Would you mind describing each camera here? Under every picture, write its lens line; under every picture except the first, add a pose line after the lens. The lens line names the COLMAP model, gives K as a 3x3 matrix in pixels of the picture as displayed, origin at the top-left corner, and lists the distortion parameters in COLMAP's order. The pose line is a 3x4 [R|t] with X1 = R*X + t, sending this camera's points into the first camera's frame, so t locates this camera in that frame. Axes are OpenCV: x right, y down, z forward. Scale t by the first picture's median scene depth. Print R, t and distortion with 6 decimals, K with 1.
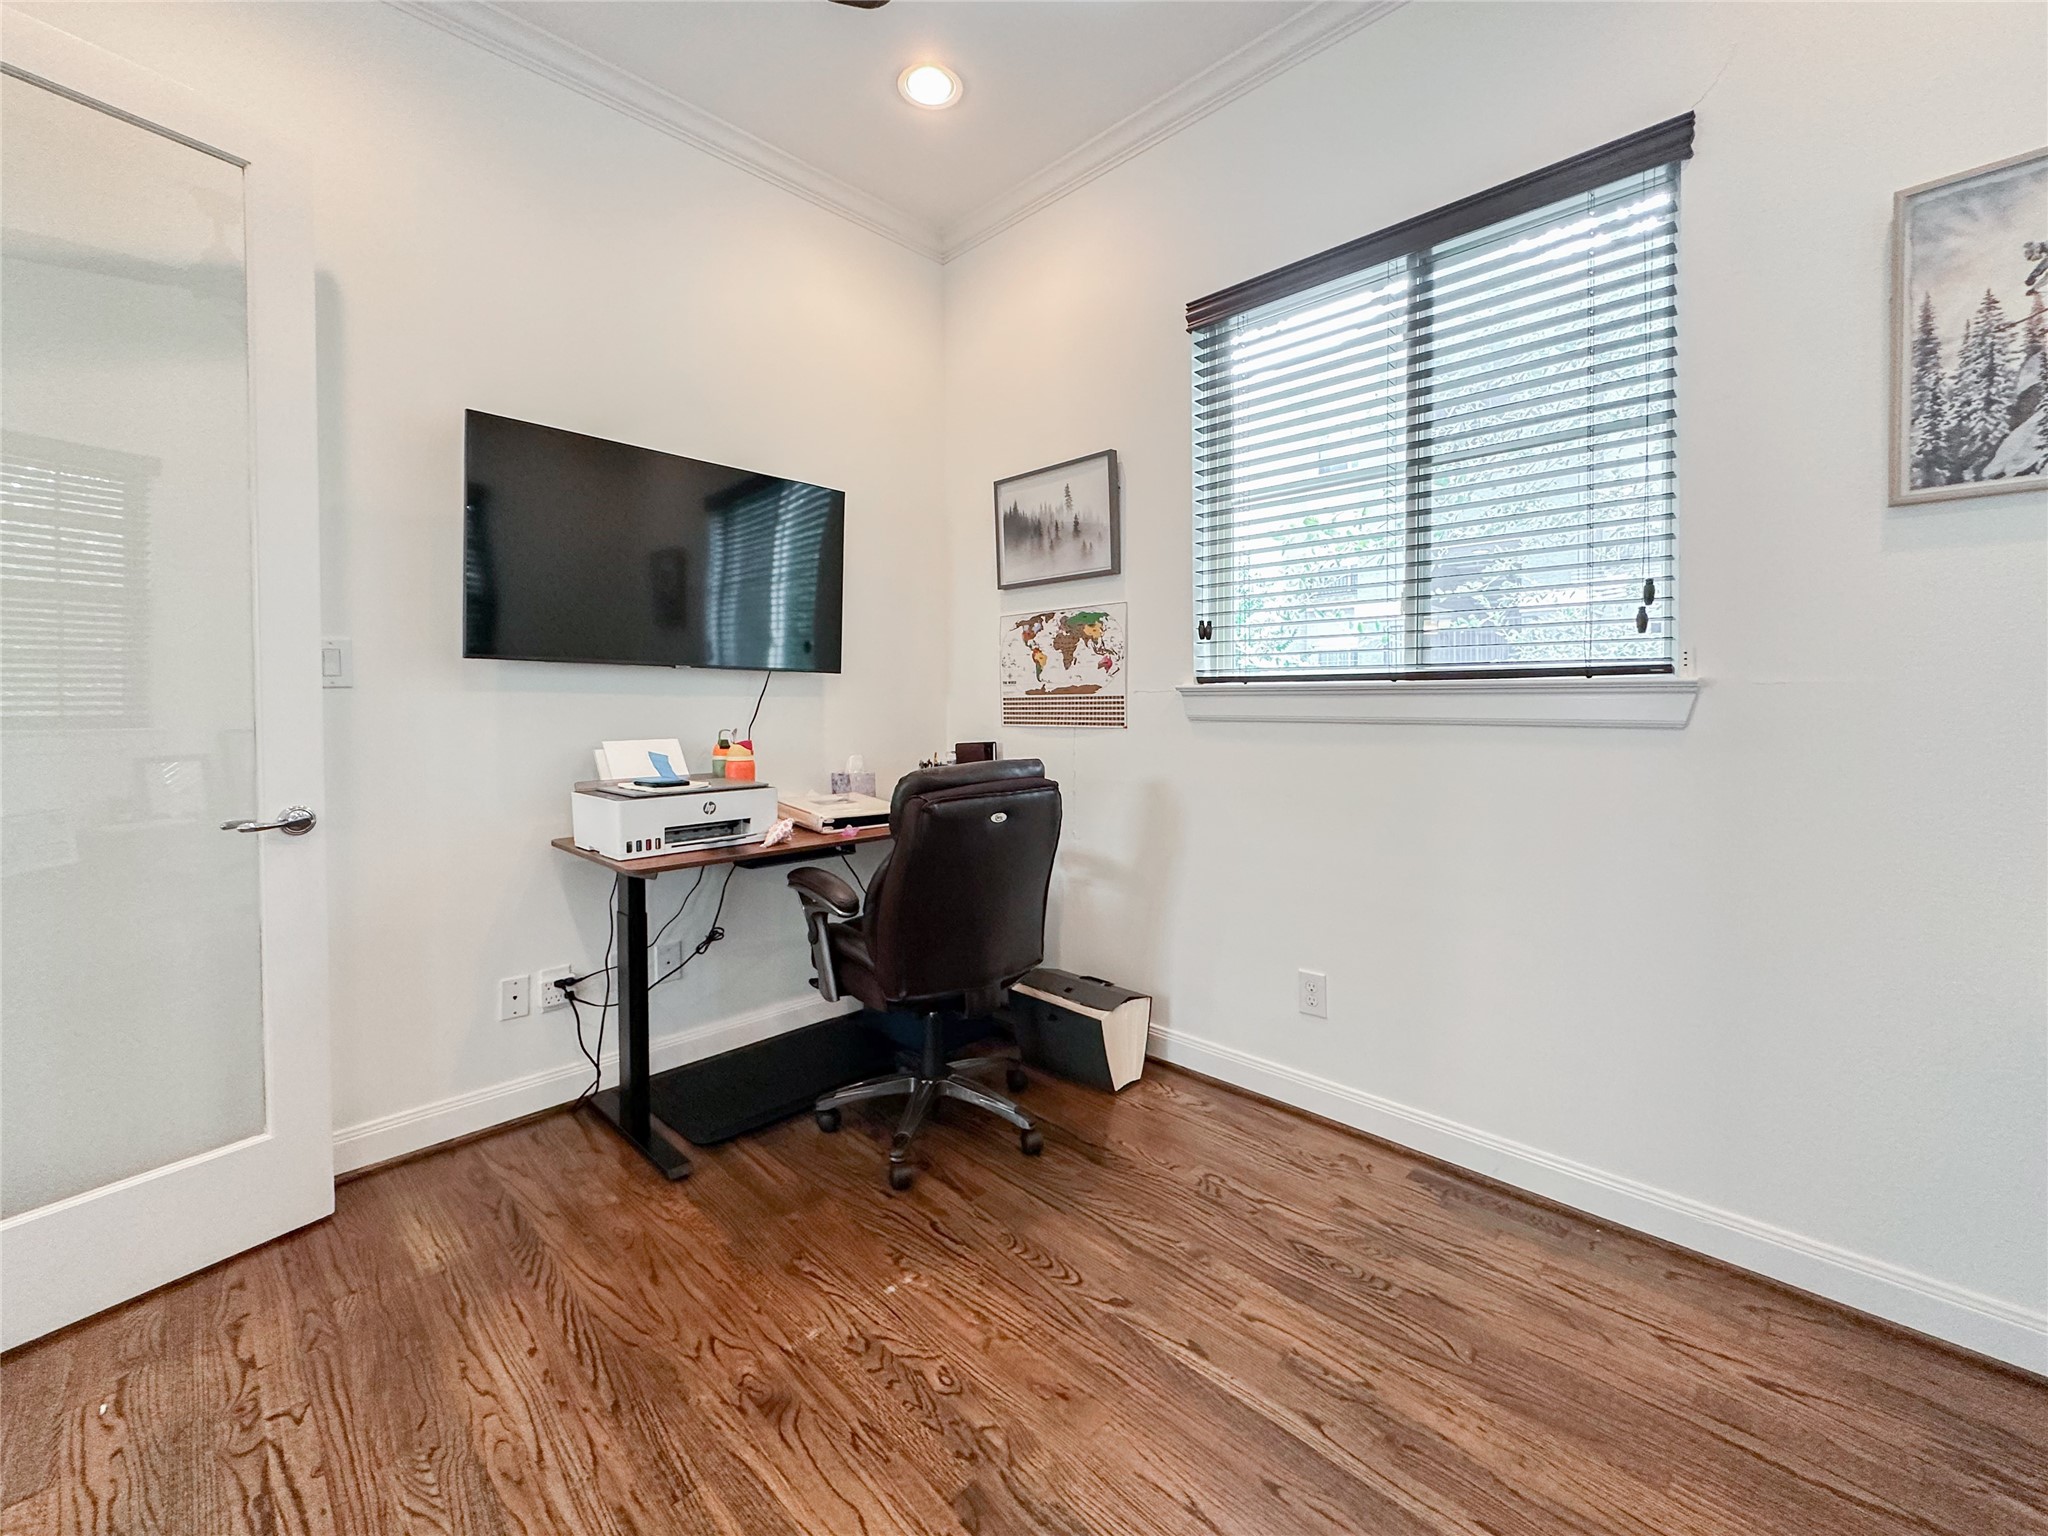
lens RADIAL K [[820.9, 0, 1024.8], [0, 820.9, 710.8], [0, 0, 1]] dist [-0.001405, -0.000172]
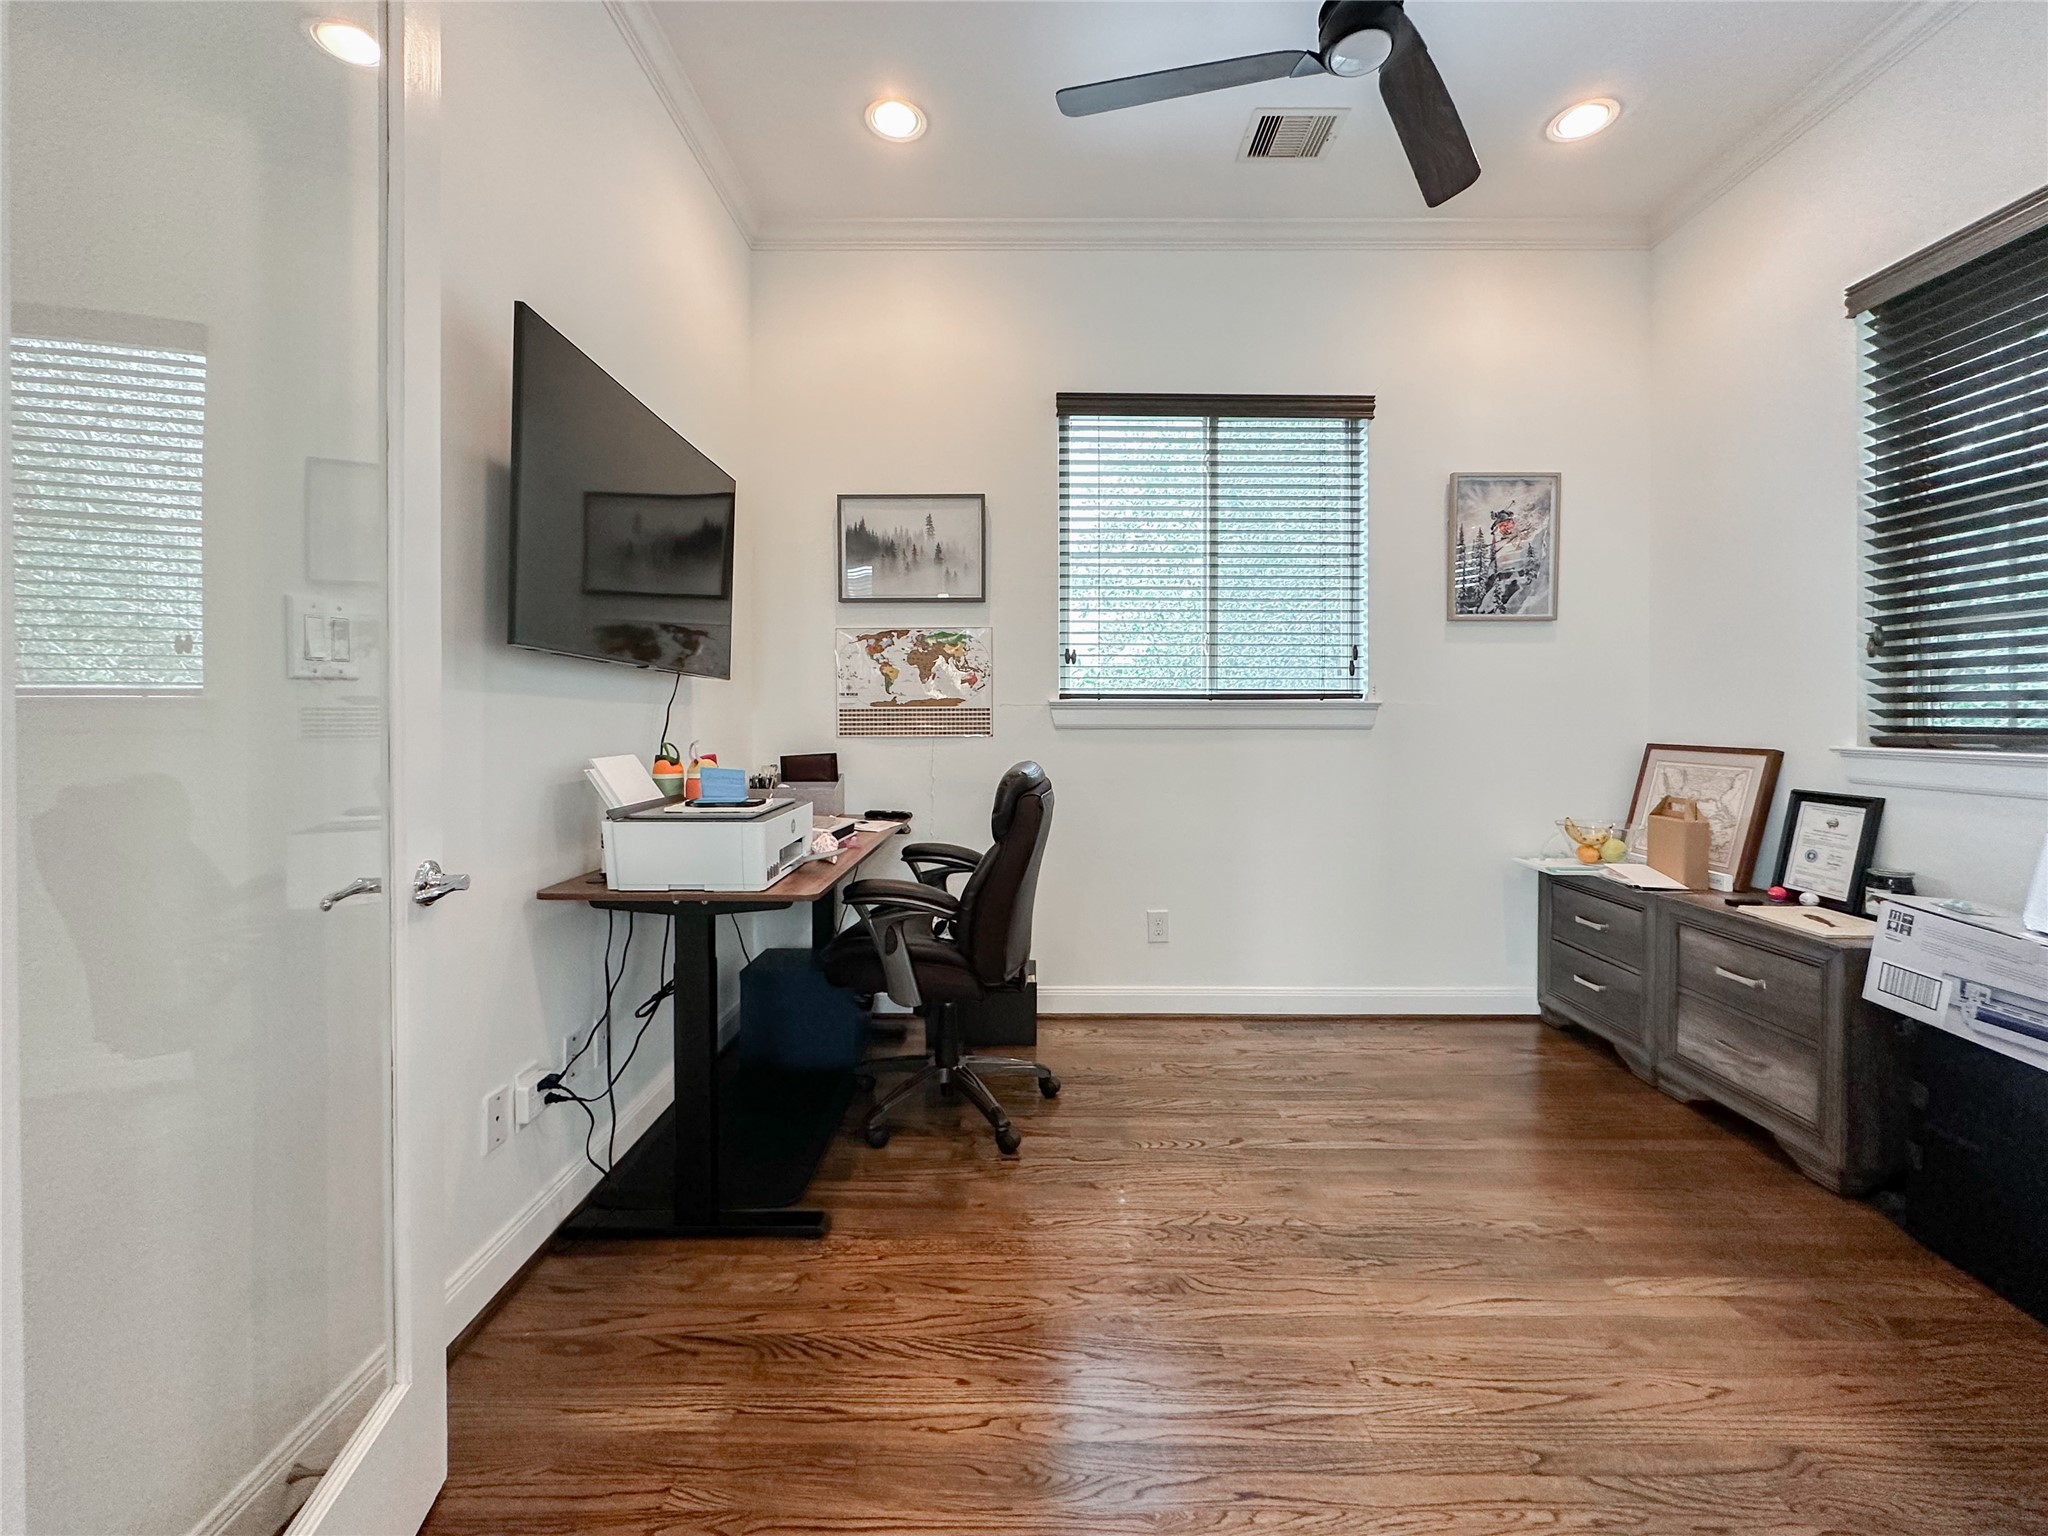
lens RADIAL K [[827.8, 0, 1026.2], [0, 827.8, 713.1], [0, 0, 1]] dist [-0.000522, 0.000011]
pose [[0.723067, 0.007362, 0.690738, -0.771541], [0.005321, 0.999854, -0.016226, 0.009337], [-0.690757, 0.015408, 0.722923, 0.148133]]
